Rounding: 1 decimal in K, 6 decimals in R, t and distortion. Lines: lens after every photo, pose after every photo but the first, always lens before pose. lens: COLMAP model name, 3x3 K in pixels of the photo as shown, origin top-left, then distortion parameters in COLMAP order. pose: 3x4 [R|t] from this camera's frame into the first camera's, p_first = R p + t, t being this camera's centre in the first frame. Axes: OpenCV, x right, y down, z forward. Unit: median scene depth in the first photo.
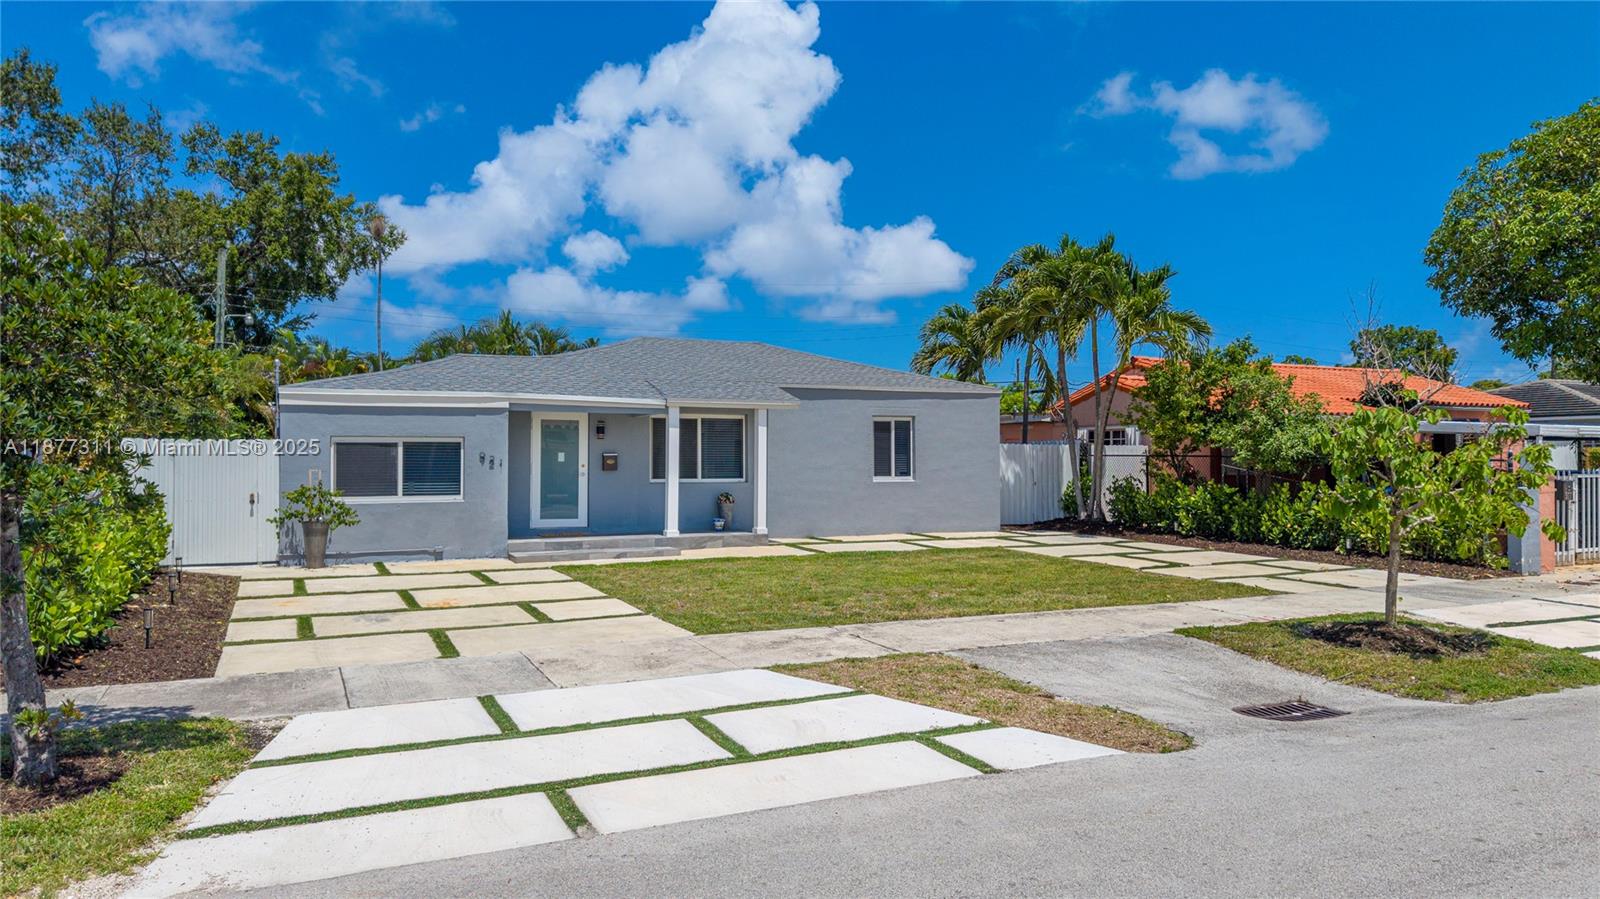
lens RADIAL K [[1074.1, 0, 800.0], [0, 1074.1, 449.5], [0, 0, 1]] dist [0.017794, -0.000845]
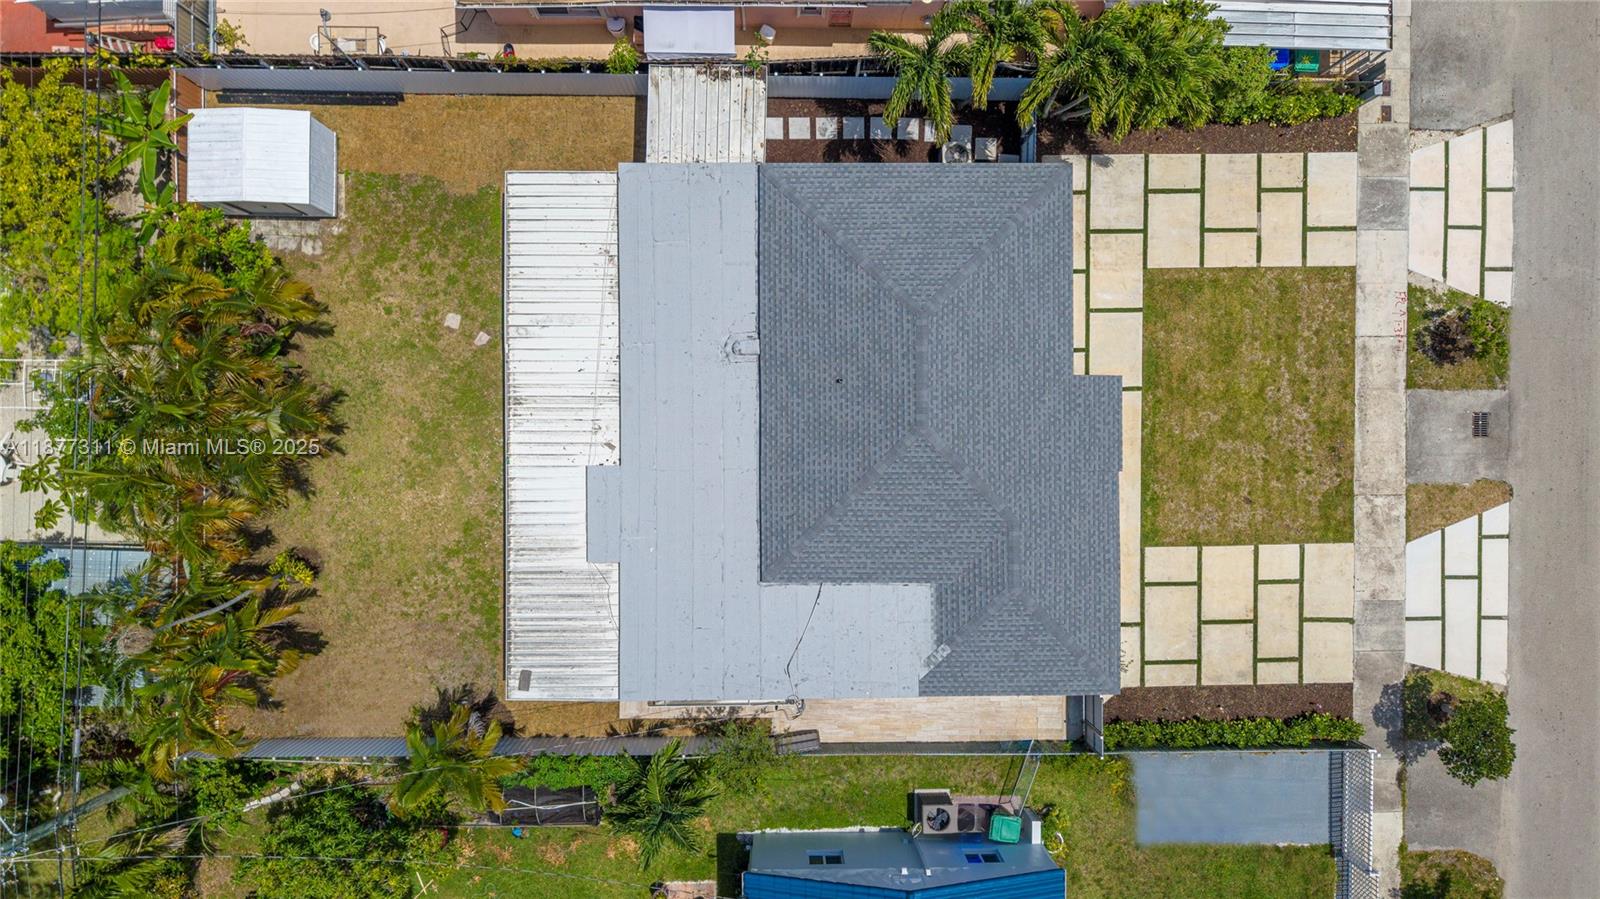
lens RADIAL K [[1074.1, 0, 797.8], [0, 1074.1, 423.1], [0, 0, 1]] dist [0.045580, -0.049608]
pose [[0.423534, -0.905869, 0.004456, -0.280039], [-0.035980, -0.011907, 0.999282, -1.691711], [-0.905165, -0.423390, -0.037636, 1.608933]]
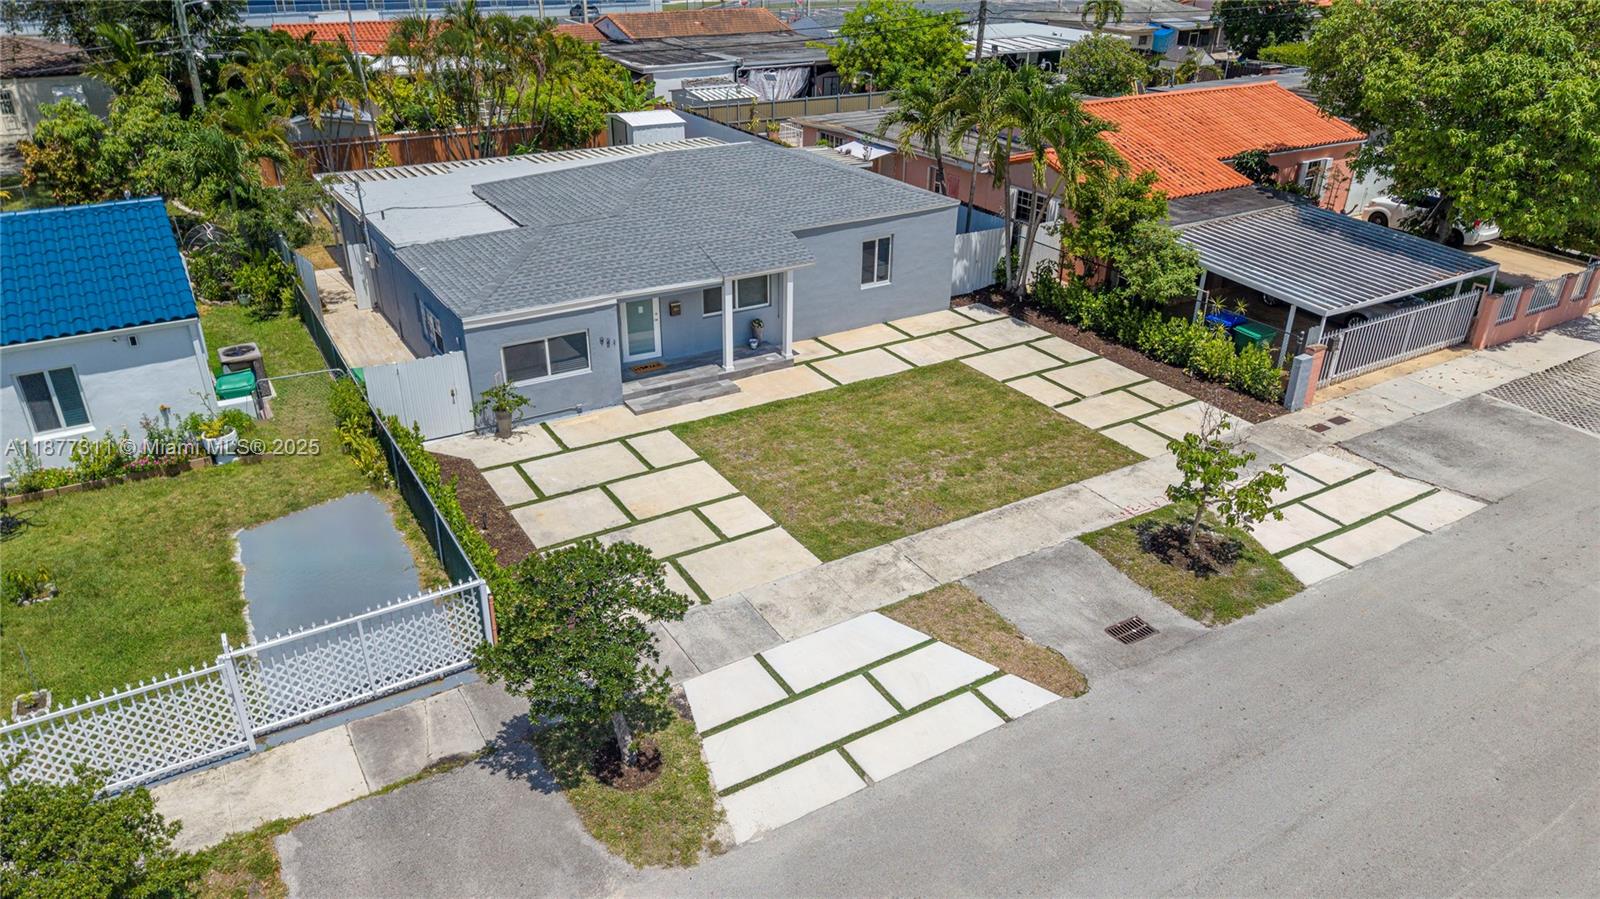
lens RADIAL K [[1065.1, 0, 800.0], [0, 1065.1, 449.5], [0, 0, 1]] dist [0.044767, -0.051464]
pose [[0.993788, -0.040085, 0.103819, -0.188901], [-0.011729, 0.889961, 0.455886, -0.491336], [-0.110669, -0.454271, 0.883963, -0.297850]]
